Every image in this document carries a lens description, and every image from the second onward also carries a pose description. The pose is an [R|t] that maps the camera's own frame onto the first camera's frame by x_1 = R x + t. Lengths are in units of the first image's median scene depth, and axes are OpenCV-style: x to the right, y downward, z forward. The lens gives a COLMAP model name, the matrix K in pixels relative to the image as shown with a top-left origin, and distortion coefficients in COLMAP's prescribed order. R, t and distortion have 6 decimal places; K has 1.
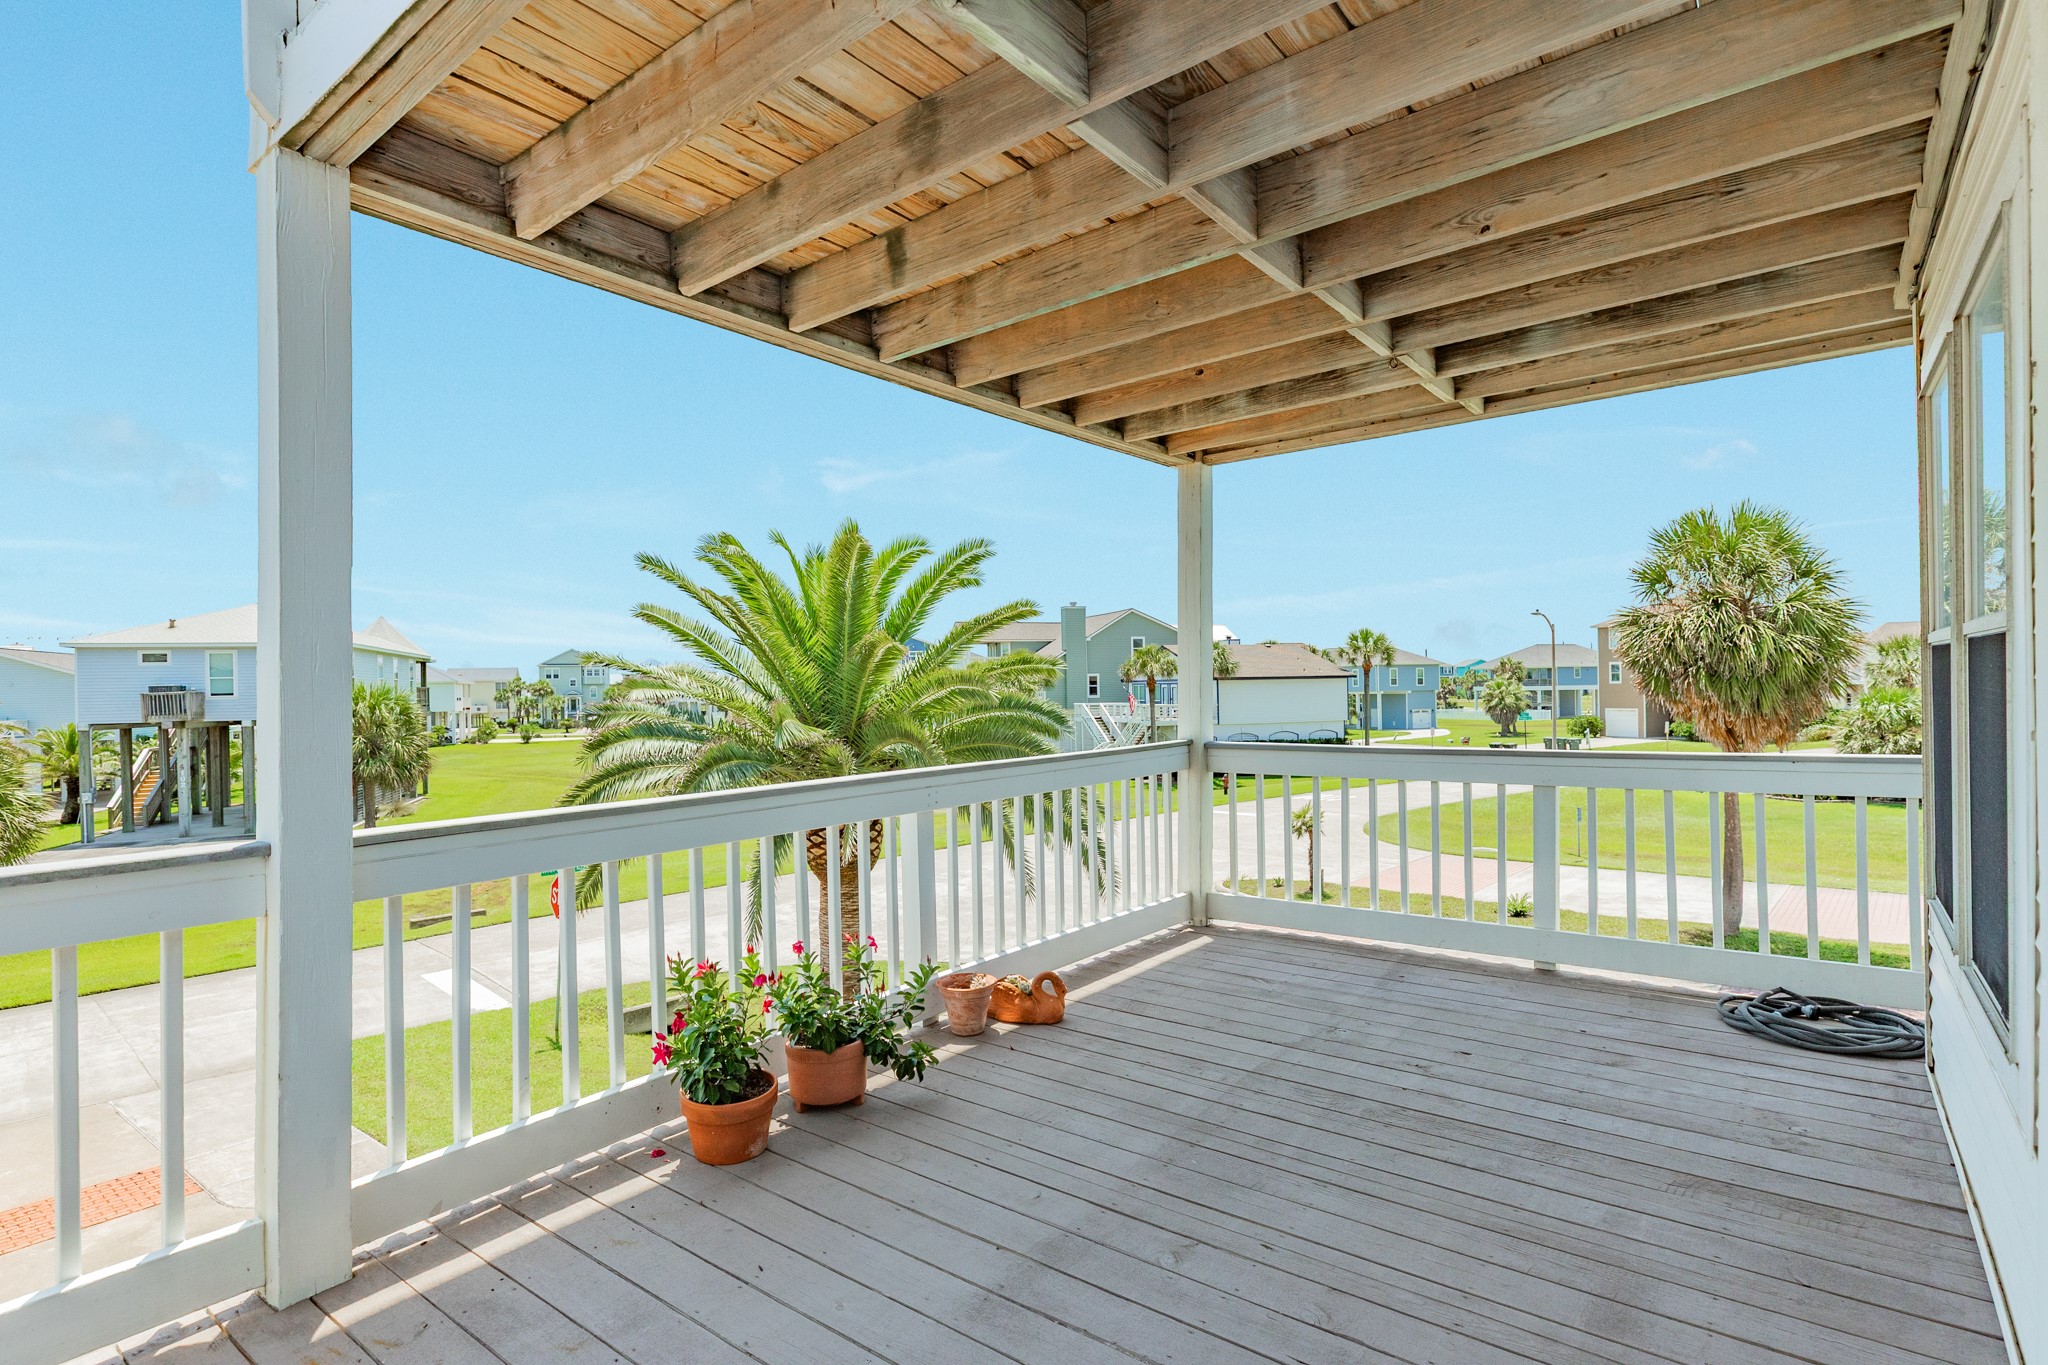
lens RADIAL K [[1026.2, 0, 1021.5], [0, 1026.2, 690.3], [0, 0, 1]] dist [-0.002235, -0.001120]
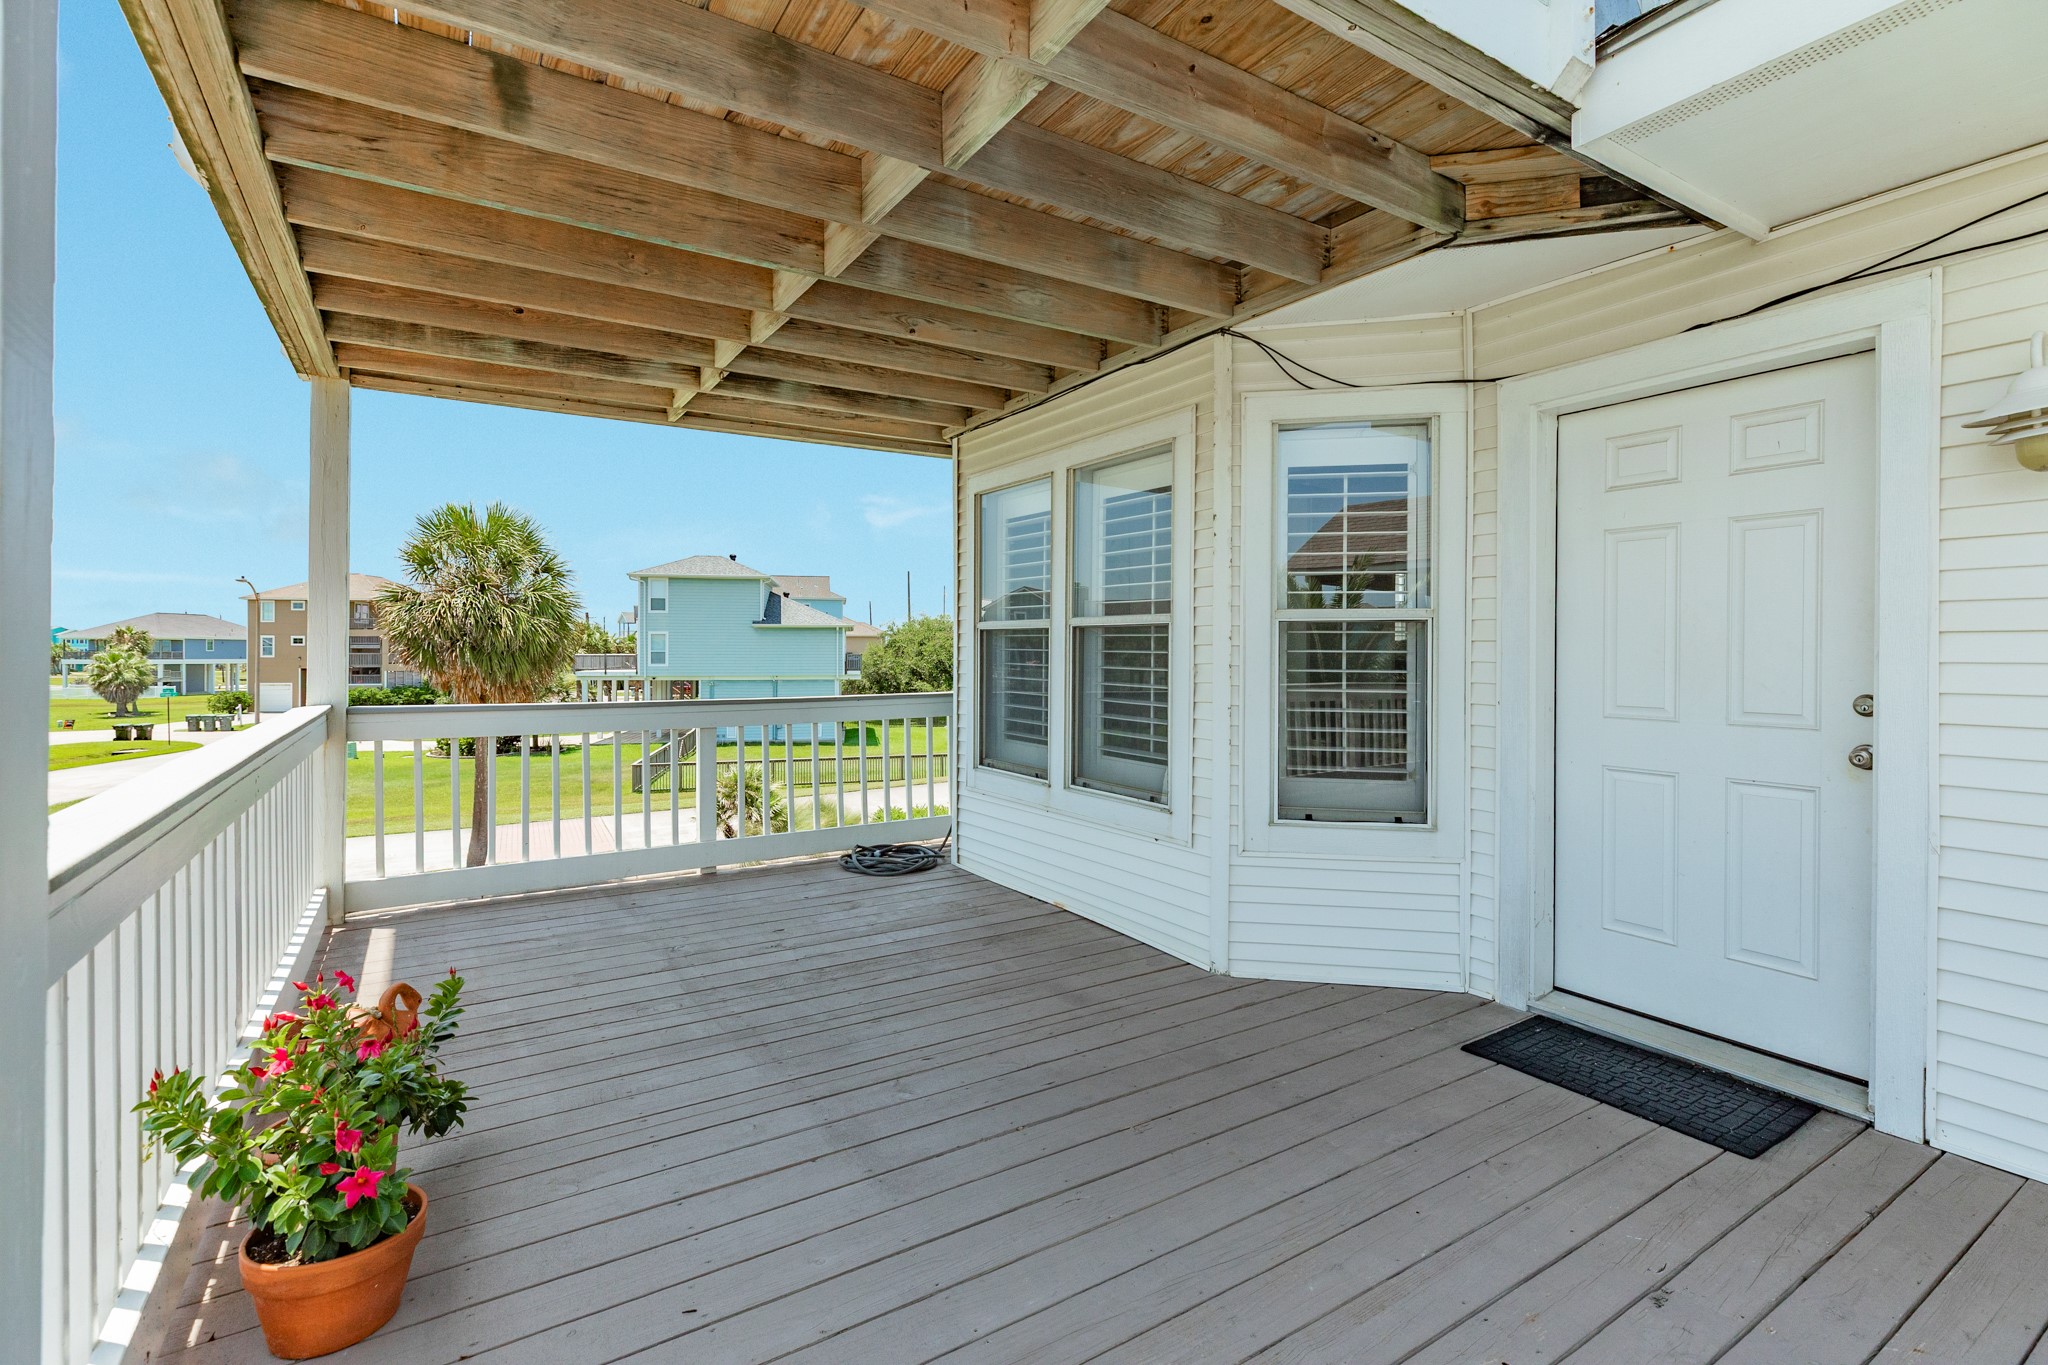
lens RADIAL K [[933.4, 0, 1031.6], [0, 933.4, 652.6], [0, 0, 1]] dist [0.002680, 0.000805]
pose [[0.325596, 0.020043, 0.945296, -0.120115], [-0.006100, 0.999799, -0.019097, 0.005272], [-0.945489, 0.000452, 0.325653, 0.065663]]
